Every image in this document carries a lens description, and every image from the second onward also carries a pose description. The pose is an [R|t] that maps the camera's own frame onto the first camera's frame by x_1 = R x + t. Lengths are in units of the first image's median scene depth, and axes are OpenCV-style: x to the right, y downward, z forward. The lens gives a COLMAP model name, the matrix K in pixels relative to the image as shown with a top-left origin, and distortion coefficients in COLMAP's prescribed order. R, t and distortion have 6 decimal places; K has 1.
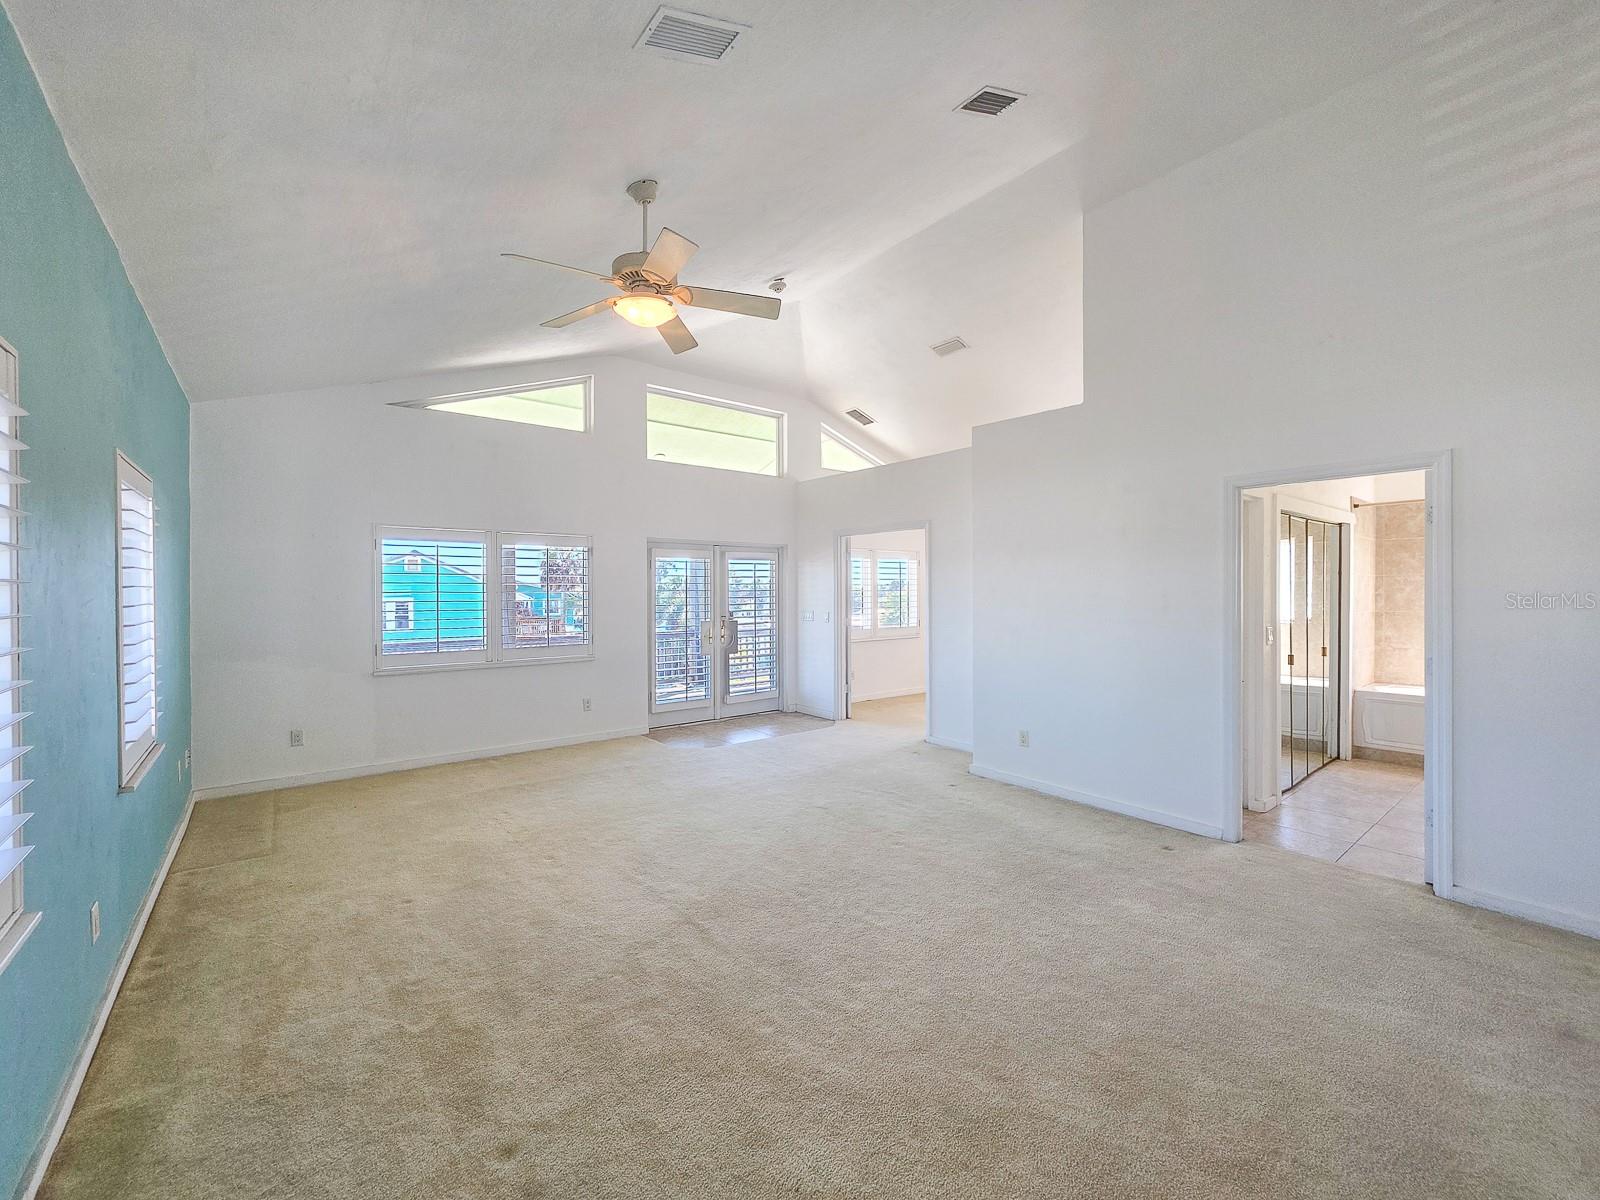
lens RADIAL K [[668.3, 0, 778.9], [0, 668.3, 589.3], [0, 0, 1]] dist [0.002478, -0.000017]
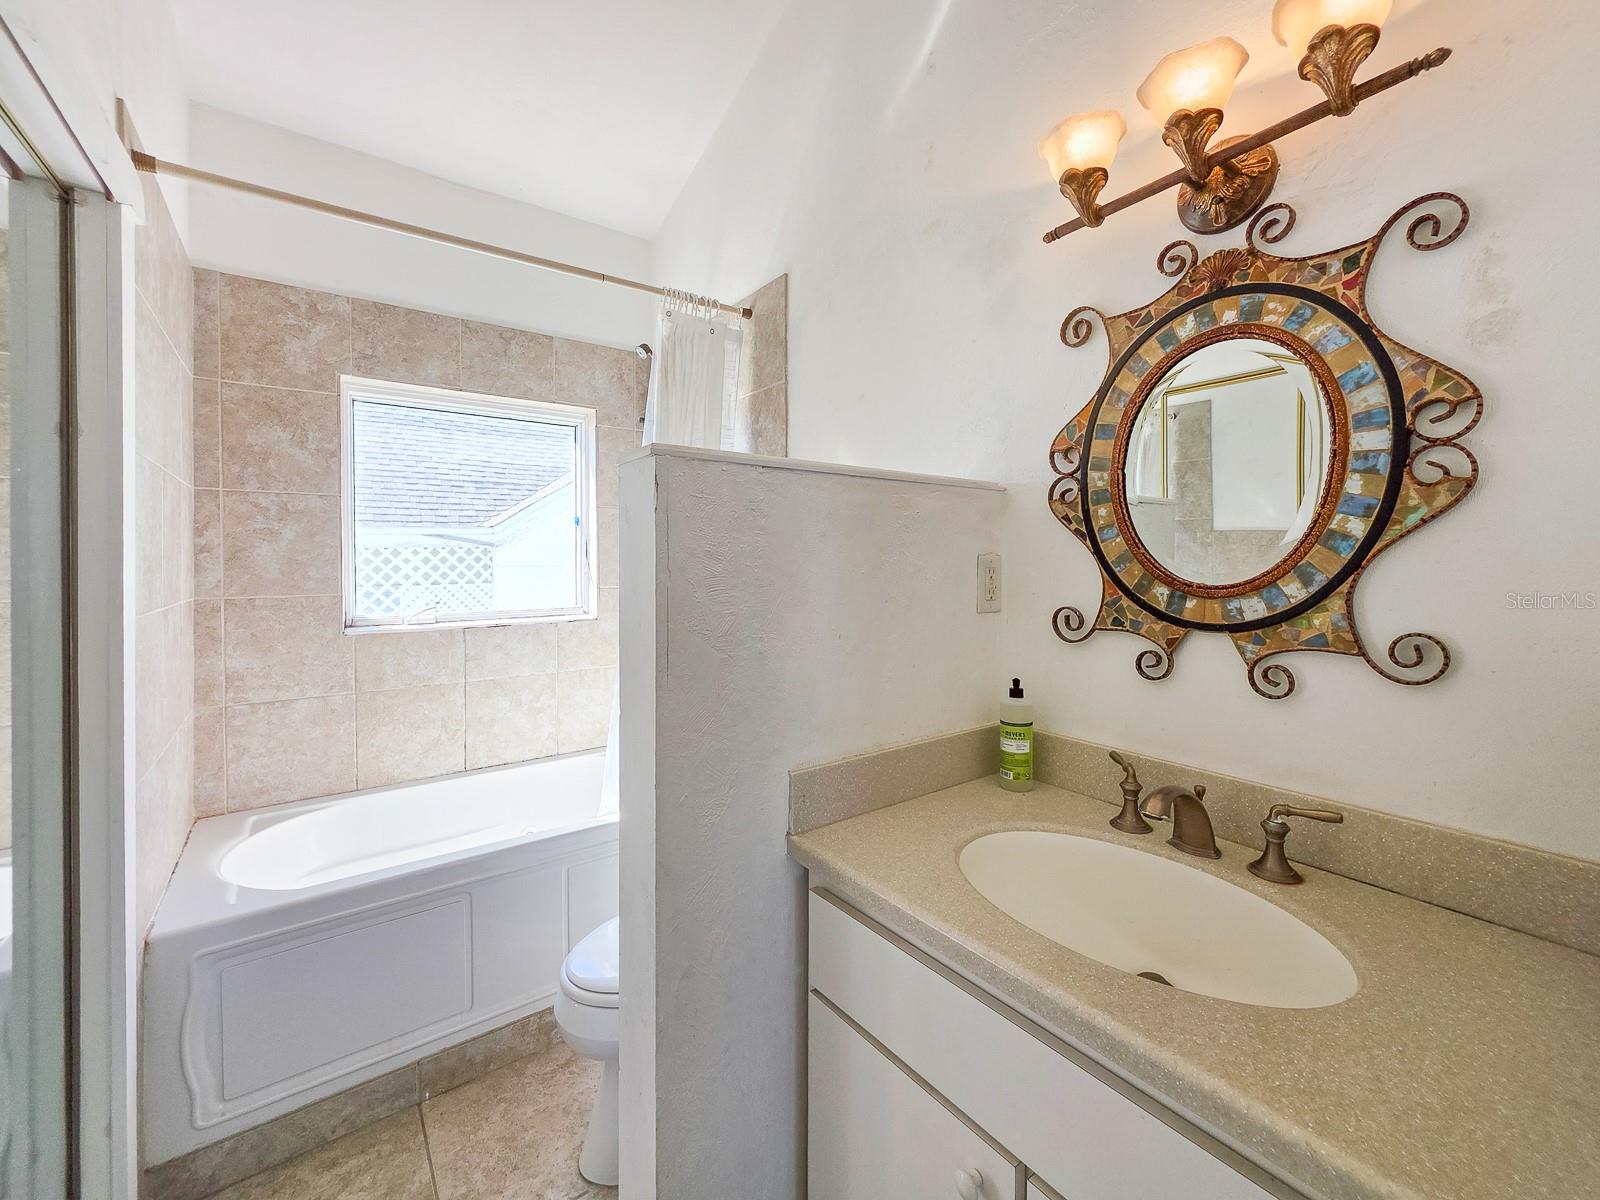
lens RADIAL K [[668.3, 0, 797.7], [0, 668.3, 570.6], [0, 0, 1]] dist [0.002478, -0.000017]
pose [[0.049680, -0.018479, 0.998594, 0.593370], [-0.003704, 0.999819, 0.018685, 0.012195], [-0.998758, -0.004627, 0.049602, 0.706557]]
